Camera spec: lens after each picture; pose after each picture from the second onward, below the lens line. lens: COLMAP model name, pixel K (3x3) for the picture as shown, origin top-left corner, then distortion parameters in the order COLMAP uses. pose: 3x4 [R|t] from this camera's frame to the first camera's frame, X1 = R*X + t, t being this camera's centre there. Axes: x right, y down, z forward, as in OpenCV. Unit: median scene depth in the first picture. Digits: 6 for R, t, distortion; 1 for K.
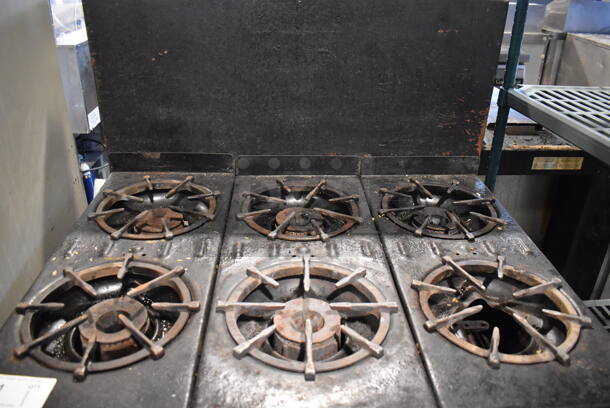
lens RADIAL K [[472.9, 0, 307.4], [0, 472.9, 203.3], [0, 0, 1]] dist [-0.104317, 0.019532]
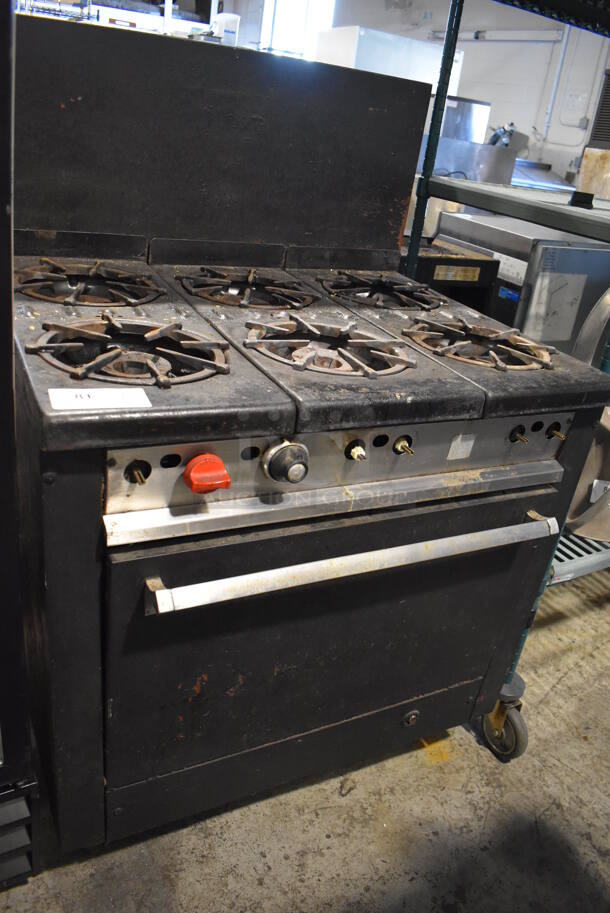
lens RADIAL K [[707.7, 0, 309.4], [0, 707.7, 461.6], [0, 0, 1]] dist [-0.104317, 0.019532]
pose [[0.905547, -0.091201, 0.414327, -0.547009], [0.082507, 0.995832, 0.038875, 0.327186], [-0.416145, -0.001018, 0.909298, -0.282009]]
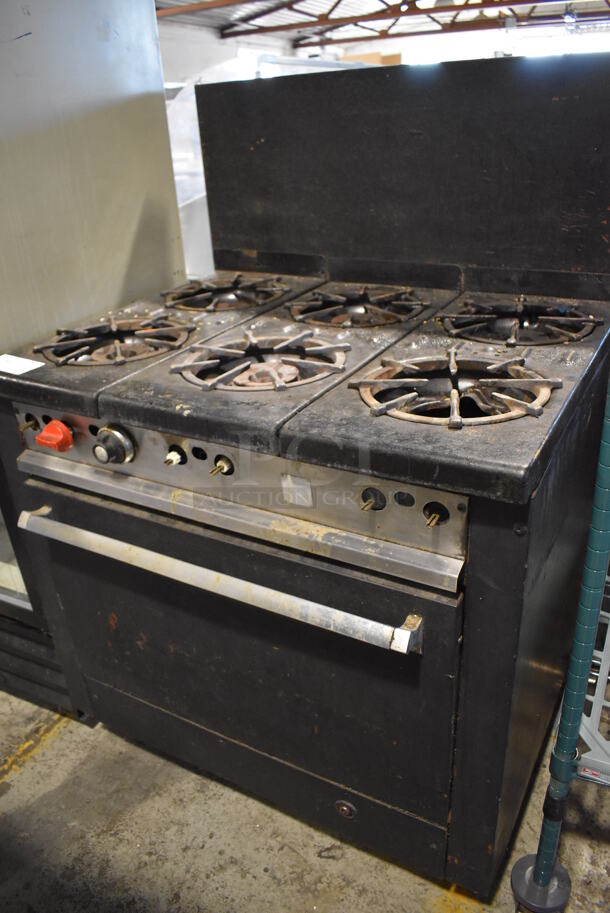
lens RADIAL K [[707.7, 0, 307.6], [0, 707.7, 452.3], [0, 0, 1]] dist [-0.104317, 0.019532]
pose [[0.841237, 0.171471, -0.512756, 0.700389], [-0.180238, 0.983068, 0.033046, 0.279237], [0.509740, 0.064618, 0.857898, -0.174518]]
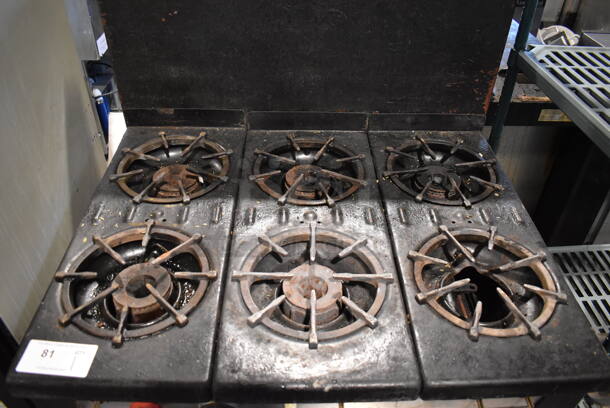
lens RADIAL K [[472.9, 0, 308.6], [0, 472.9, 202.4], [0, 0, 1]] dist [-0.104317, 0.019532]
pose [[0.999676, 0.015942, -0.019841, 0.007668], [-0.011601, 0.979250, 0.202325, -0.144517], [0.022655, -0.202030, 0.979117, -0.052630]]
